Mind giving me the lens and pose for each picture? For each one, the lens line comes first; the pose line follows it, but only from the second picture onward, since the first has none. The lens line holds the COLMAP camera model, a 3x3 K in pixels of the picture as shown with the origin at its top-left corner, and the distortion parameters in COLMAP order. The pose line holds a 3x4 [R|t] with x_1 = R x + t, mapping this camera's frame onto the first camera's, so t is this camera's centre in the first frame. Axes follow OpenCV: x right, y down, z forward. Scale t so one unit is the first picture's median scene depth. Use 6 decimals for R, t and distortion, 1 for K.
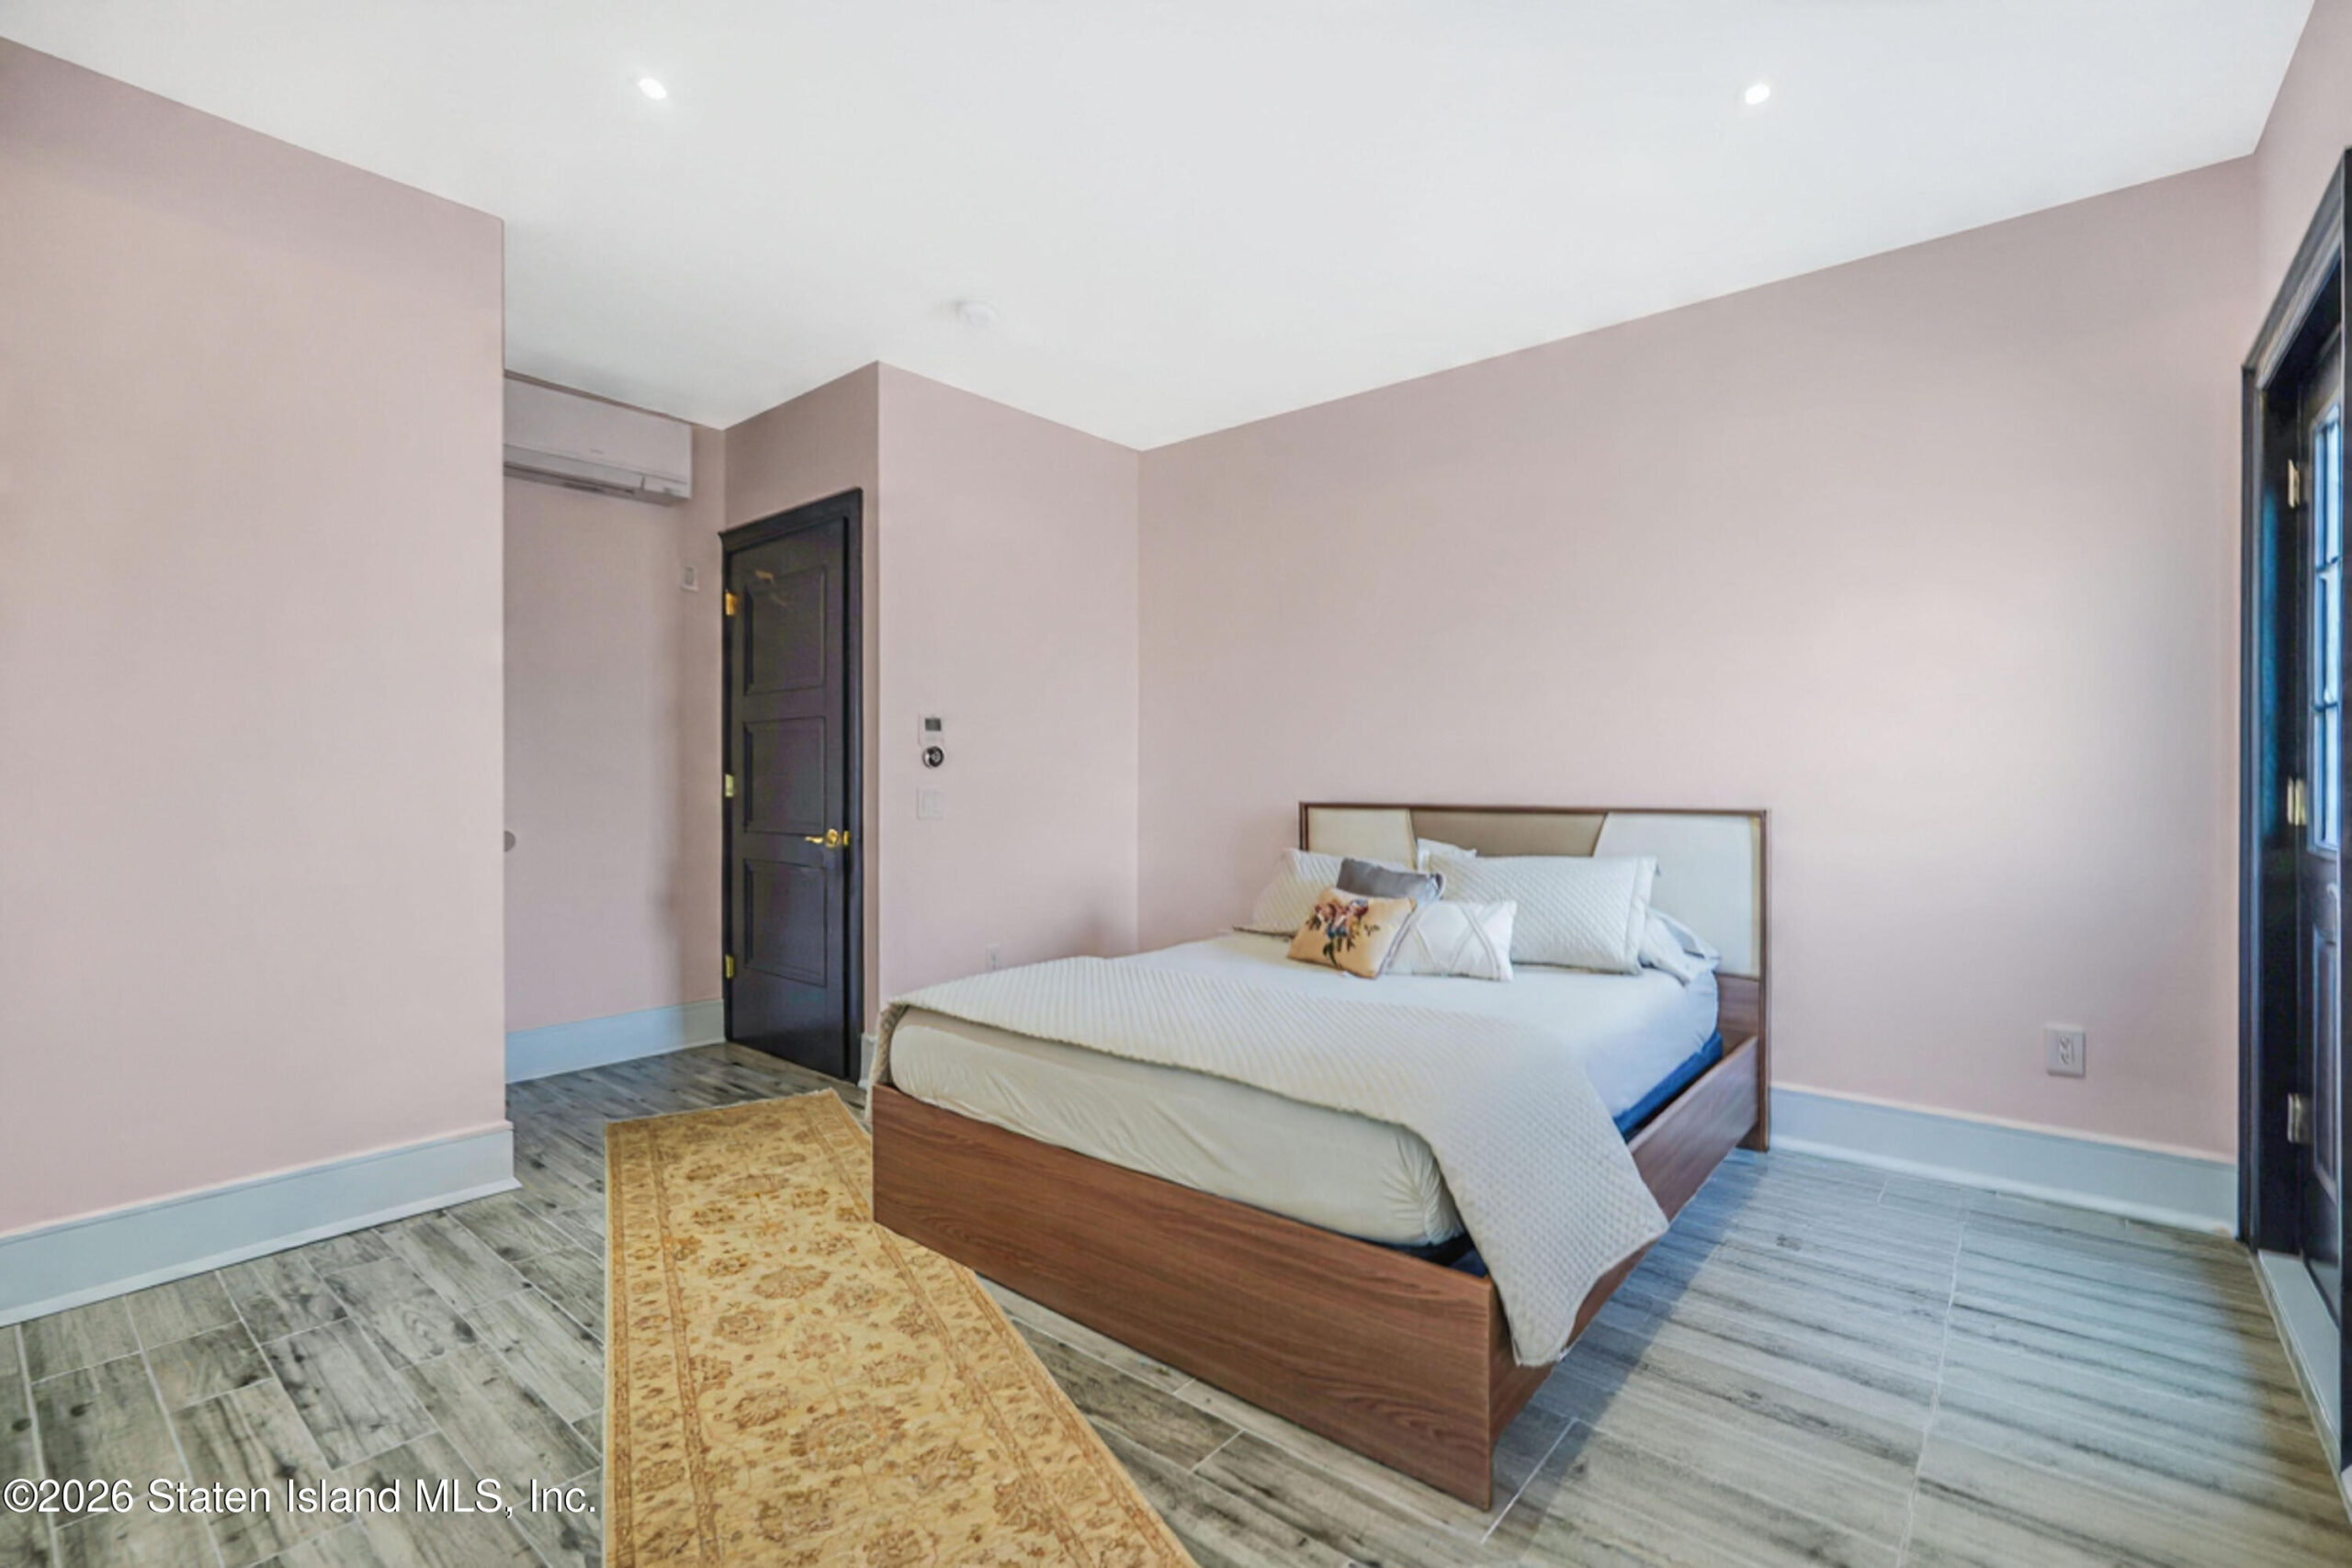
lens RADIAL K [[1061.4, 0, 1176.4], [0, 1061.4, 787.0], [0, 0, 1]] dist [-0.008099, 0.003007]
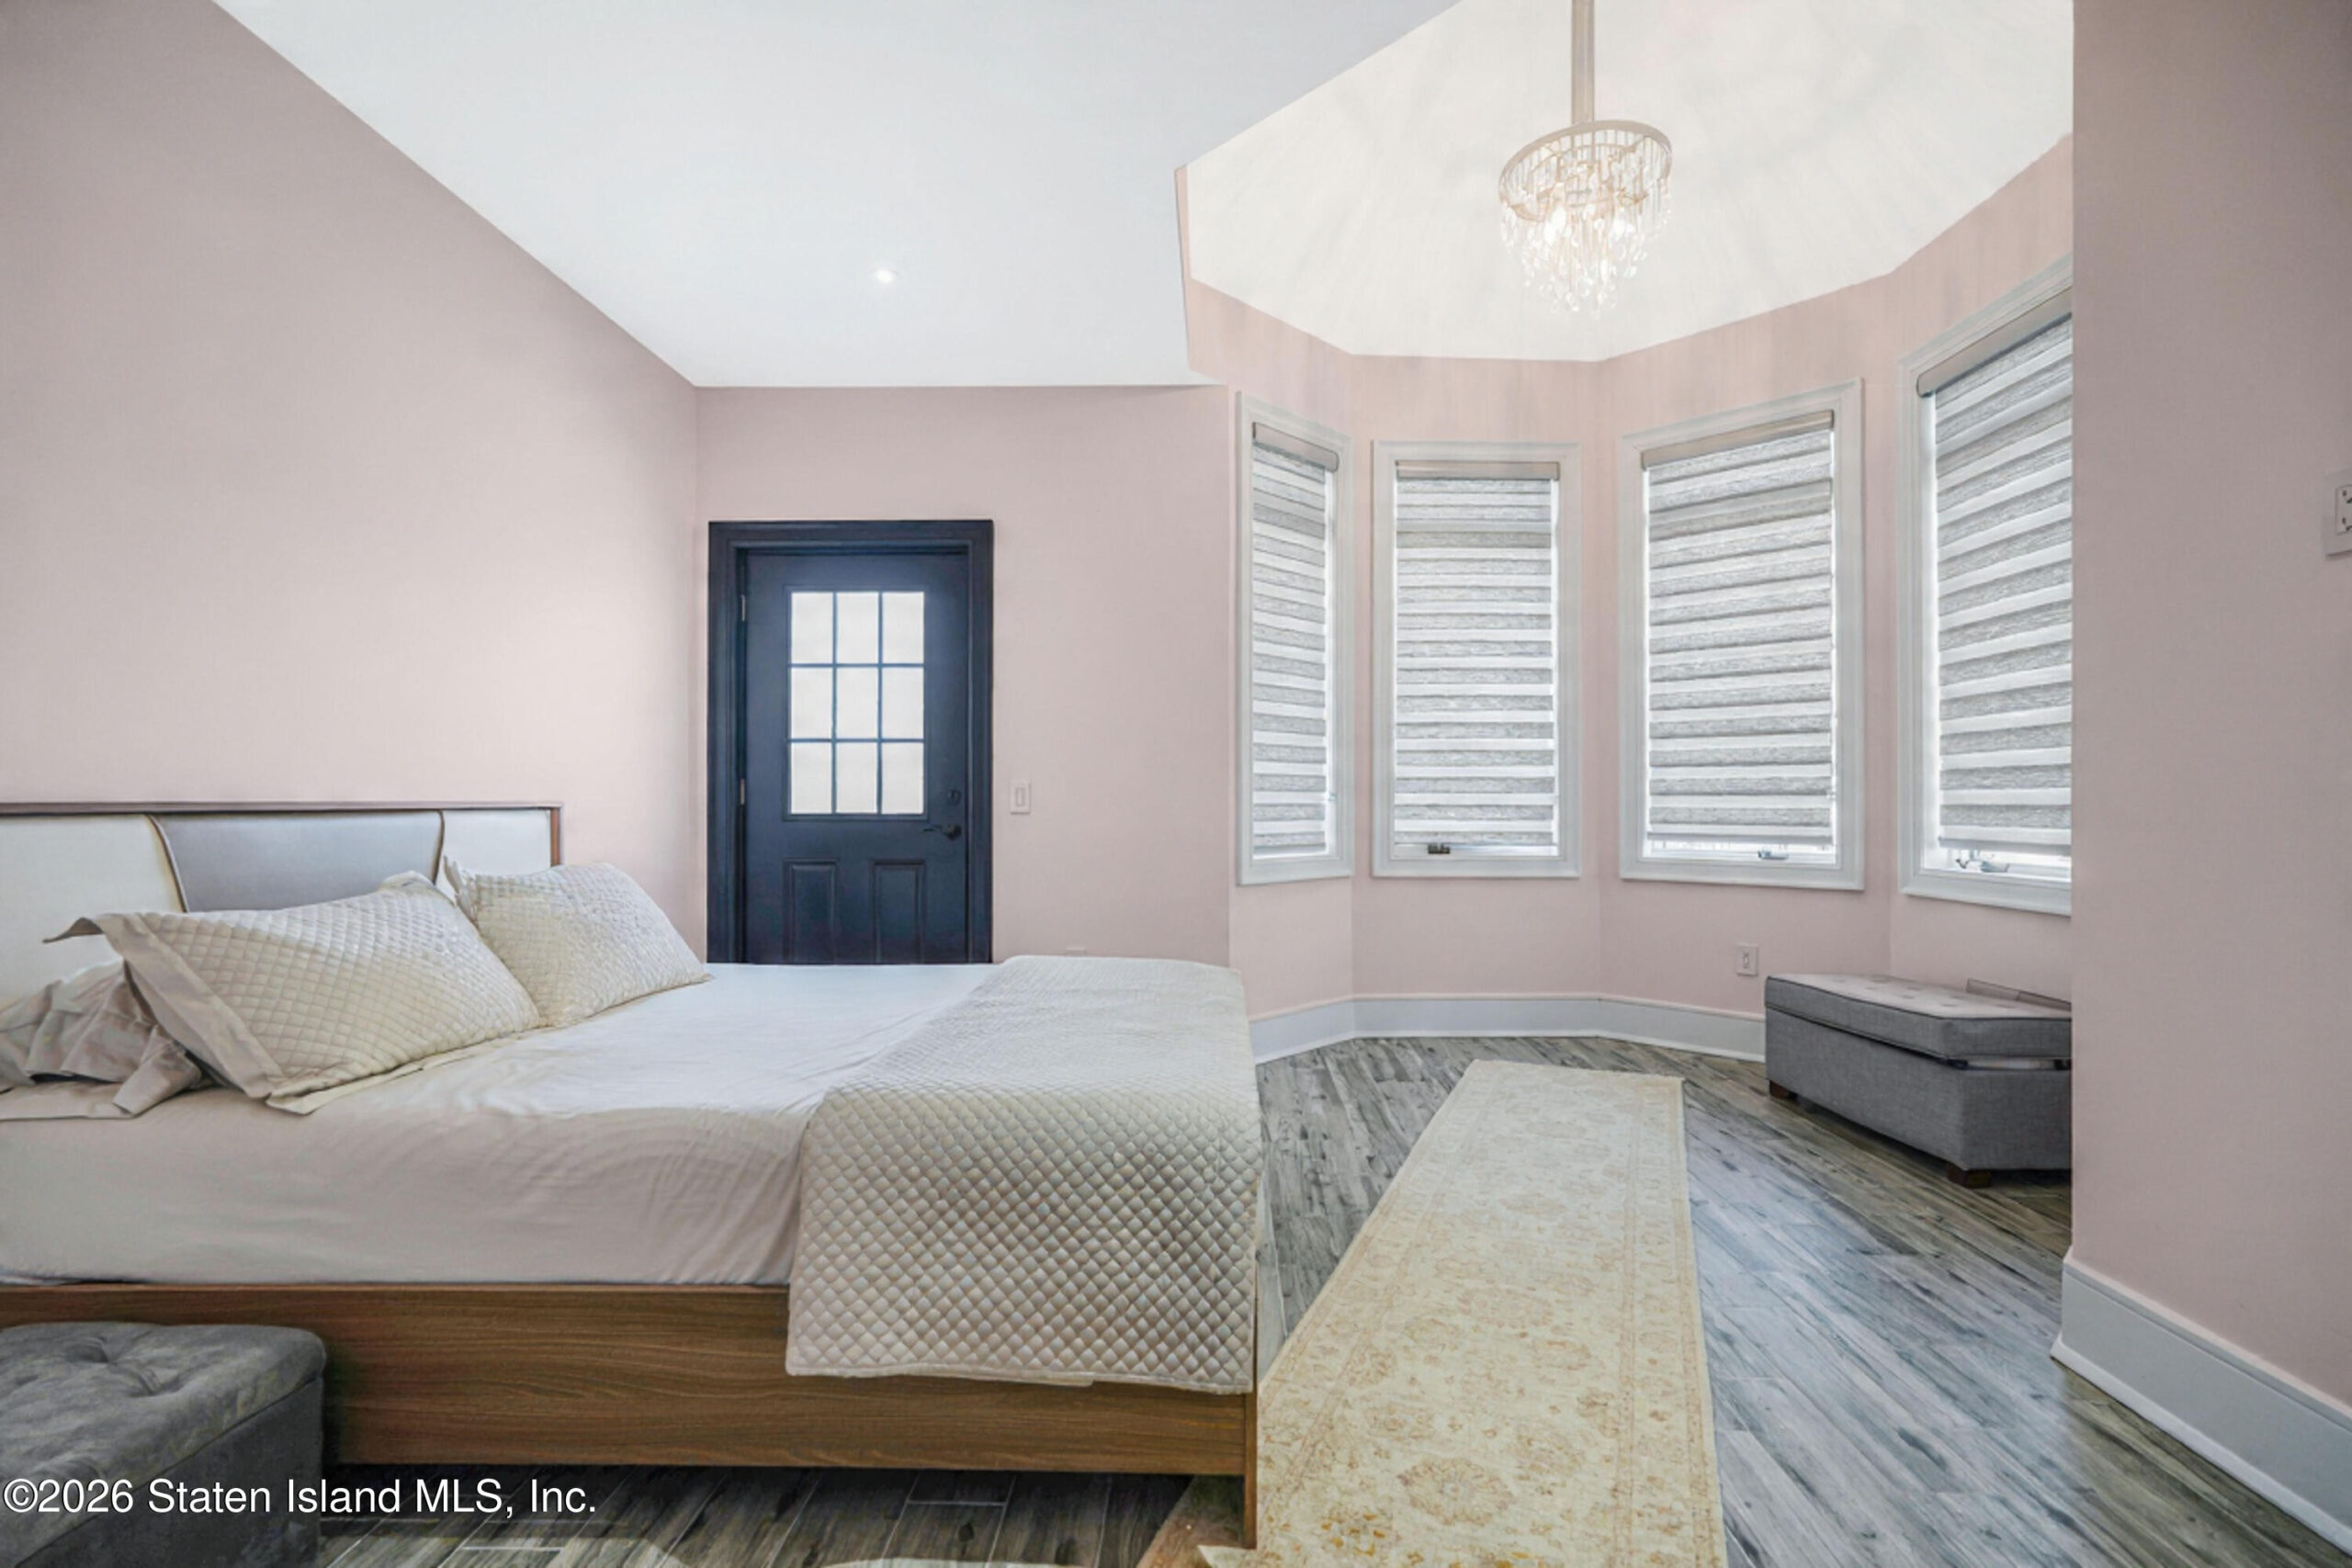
lens RADIAL K [[1061.4, 0, 1184.7], [0, 1061.4, 793.7], [0, 0, 1]] dist [-0.008099, 0.003007]
pose [[-0.622729, 0.006363, 0.782412, -0.981765], [-0.000478, 0.999964, -0.008512, 0.032140], [-0.782437, -0.005675, -0.622703, 1.943866]]
